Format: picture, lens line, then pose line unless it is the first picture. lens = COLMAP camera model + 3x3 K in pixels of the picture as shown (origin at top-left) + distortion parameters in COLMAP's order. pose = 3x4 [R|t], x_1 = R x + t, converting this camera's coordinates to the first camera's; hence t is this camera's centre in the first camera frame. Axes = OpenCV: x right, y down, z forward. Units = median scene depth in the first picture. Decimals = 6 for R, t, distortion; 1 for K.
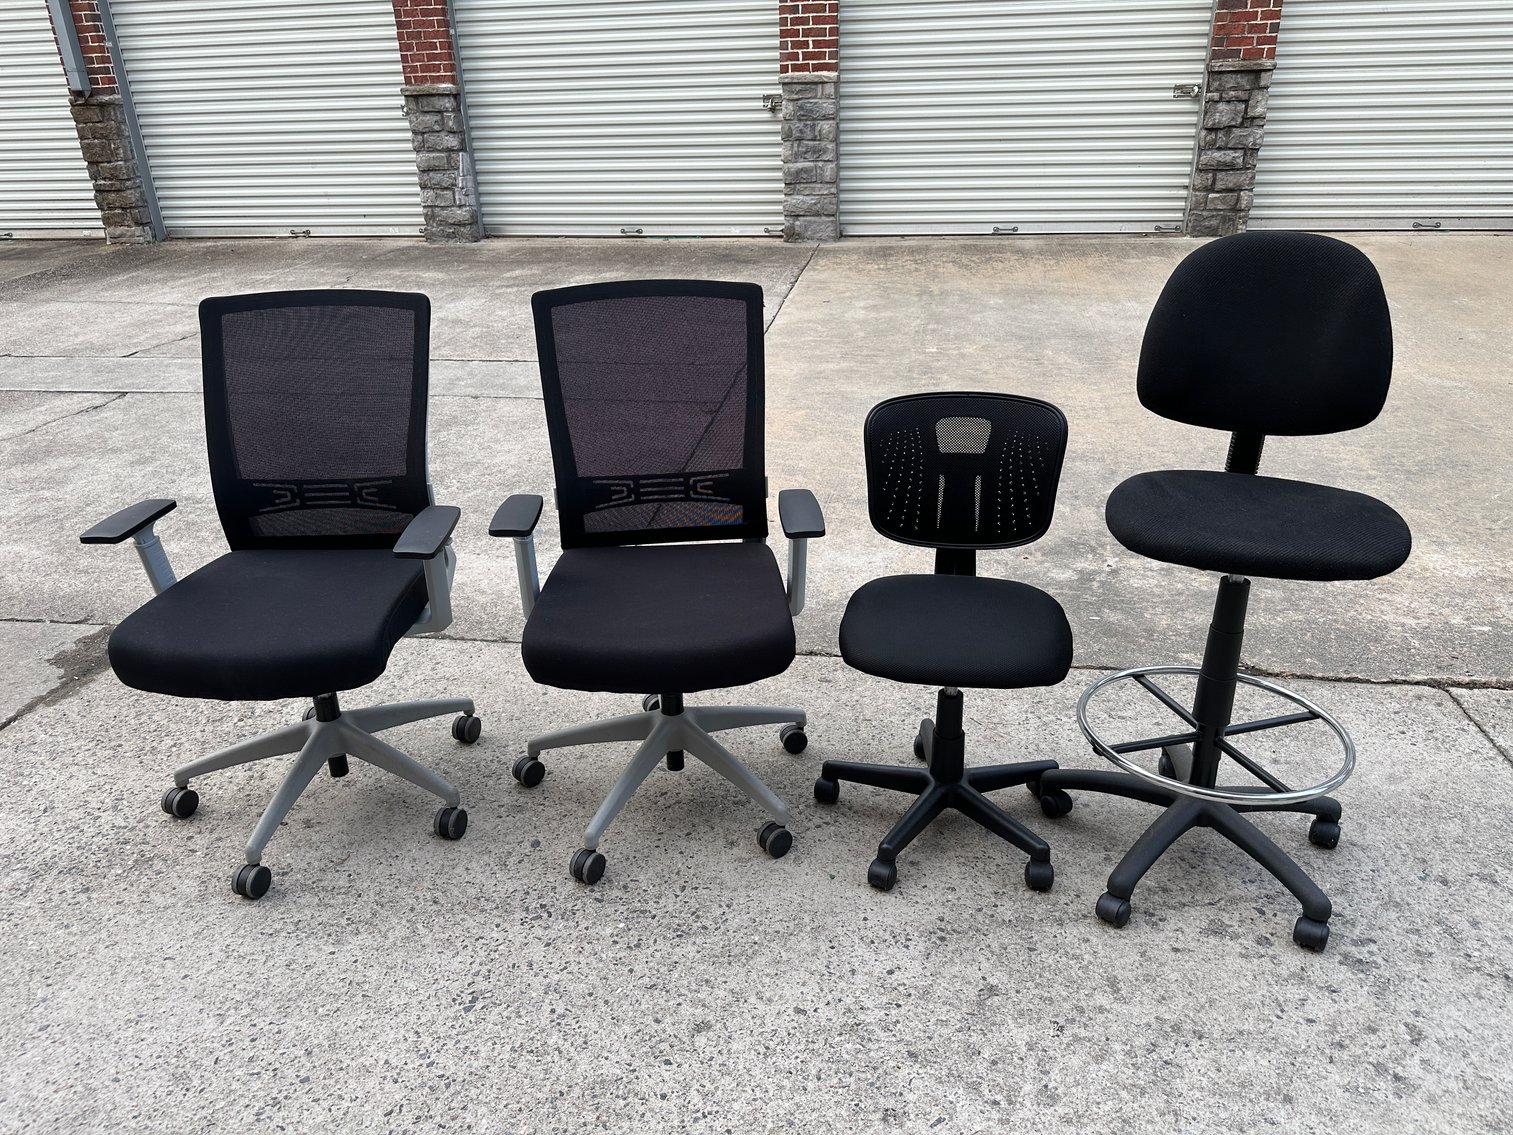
lens RADIAL K [[1049.5, 0, 755.8], [0, 1049.5, 584.7], [0, 0, 1]] dist [0.061293, -0.087500]
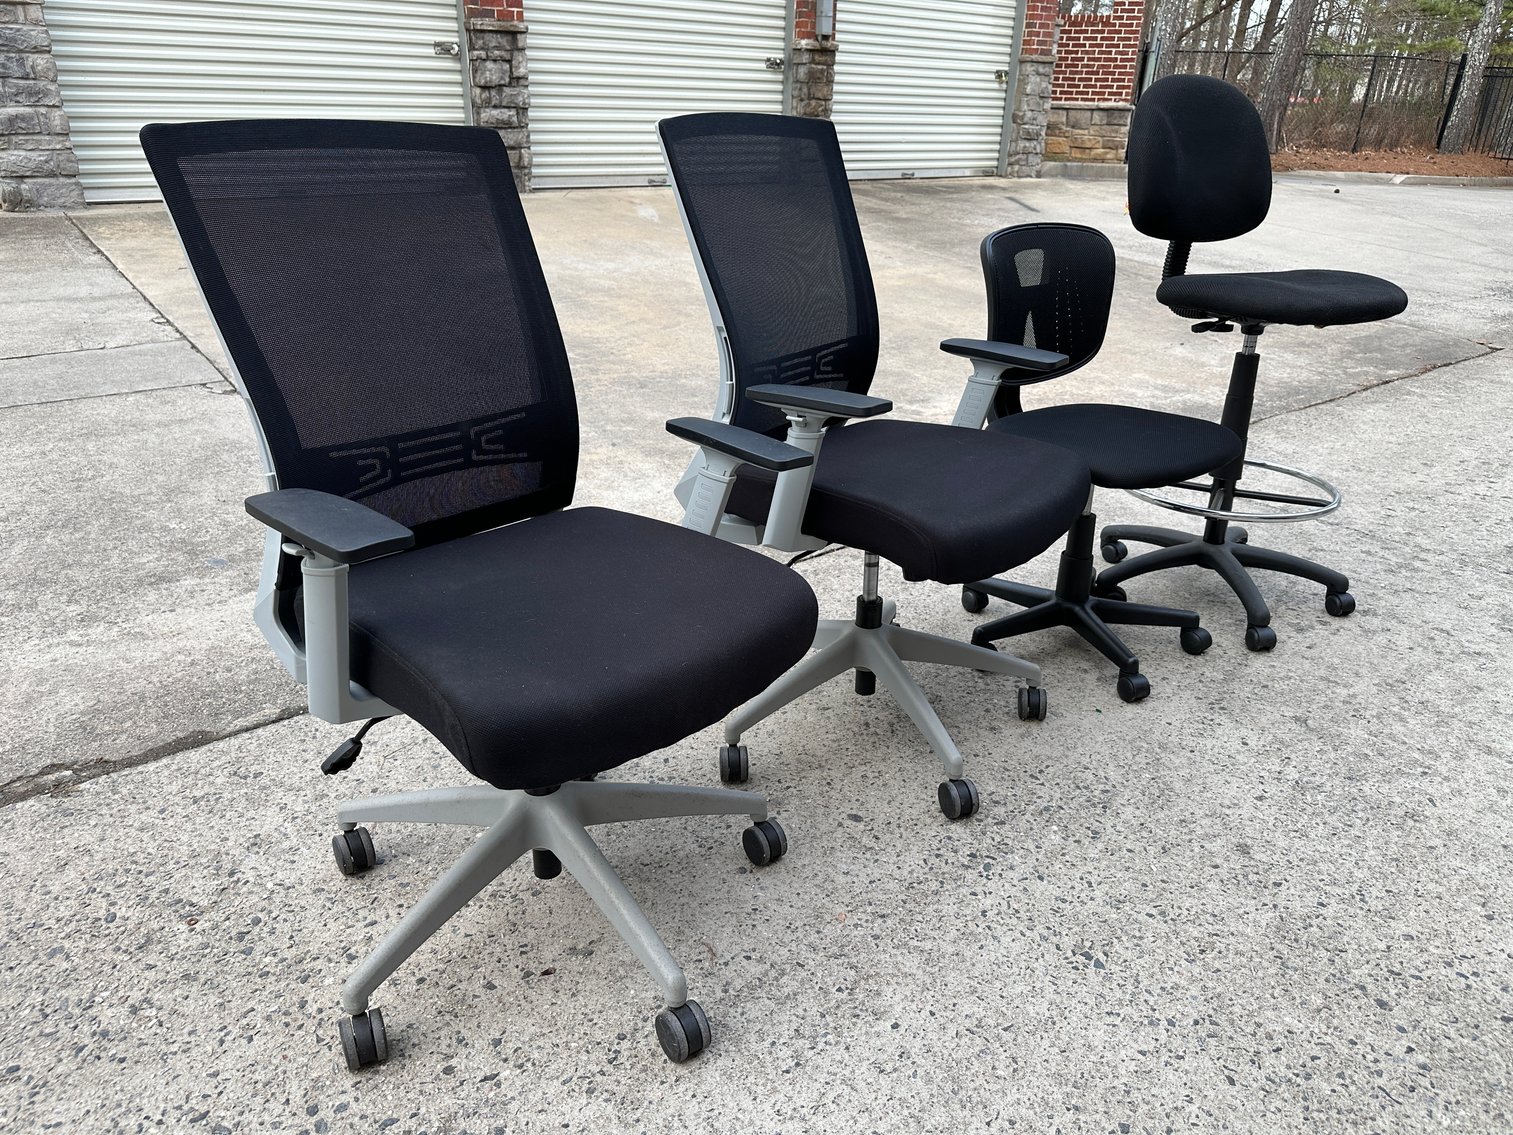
lens RADIAL K [[1077.0, 0, 756.5], [0, 1077.0, 567.5], [0, 0, 1]] dist [0.012818, -0.015058]
pose [[0.683335, -0.256115, 0.683710, -0.222834], [0.270628, 0.958598, 0.088607, -0.007930], [-0.678096, 0.124482, 0.724355, 0.129483]]
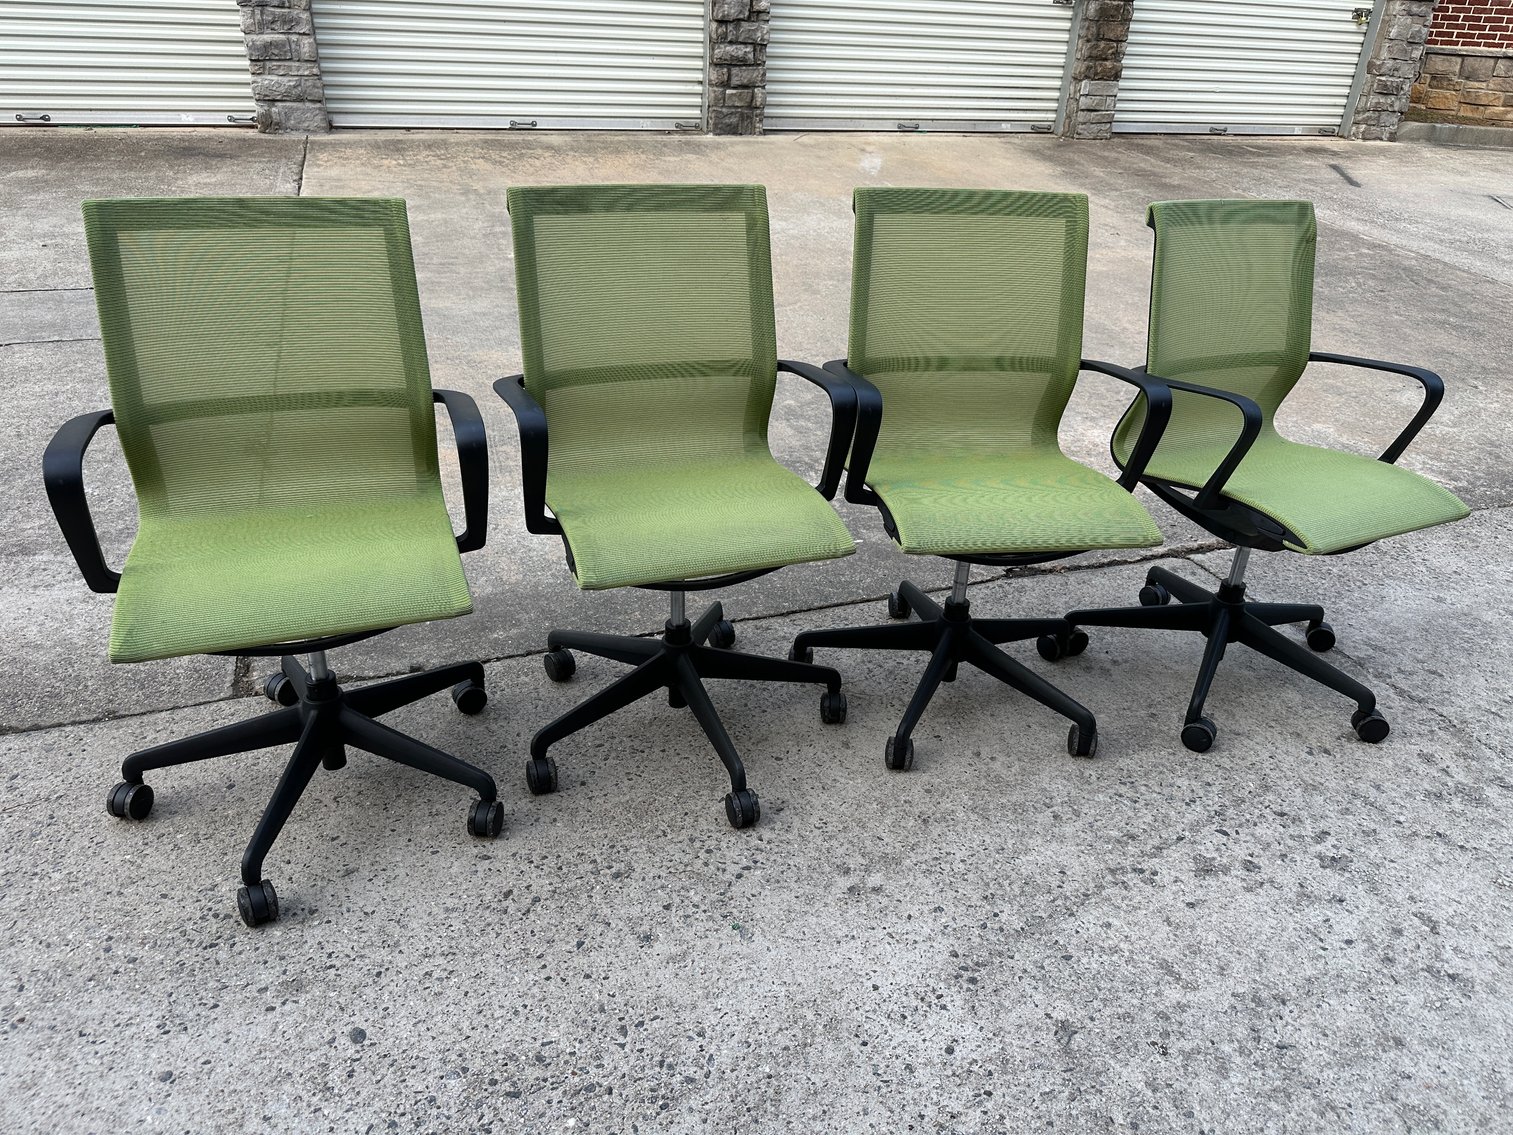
lens RADIAL K [[1077.0, 0, 756.5], [0, 1077.0, 567.5], [0, 0, 1]] dist [0.012818, -0.015058]
pose [[0.879832, -0.166810, 0.445050, -0.070082], [0.142330, 0.985887, 0.088145, -0.016338], [-0.453473, -0.014209, 0.891157, 0.092004]]
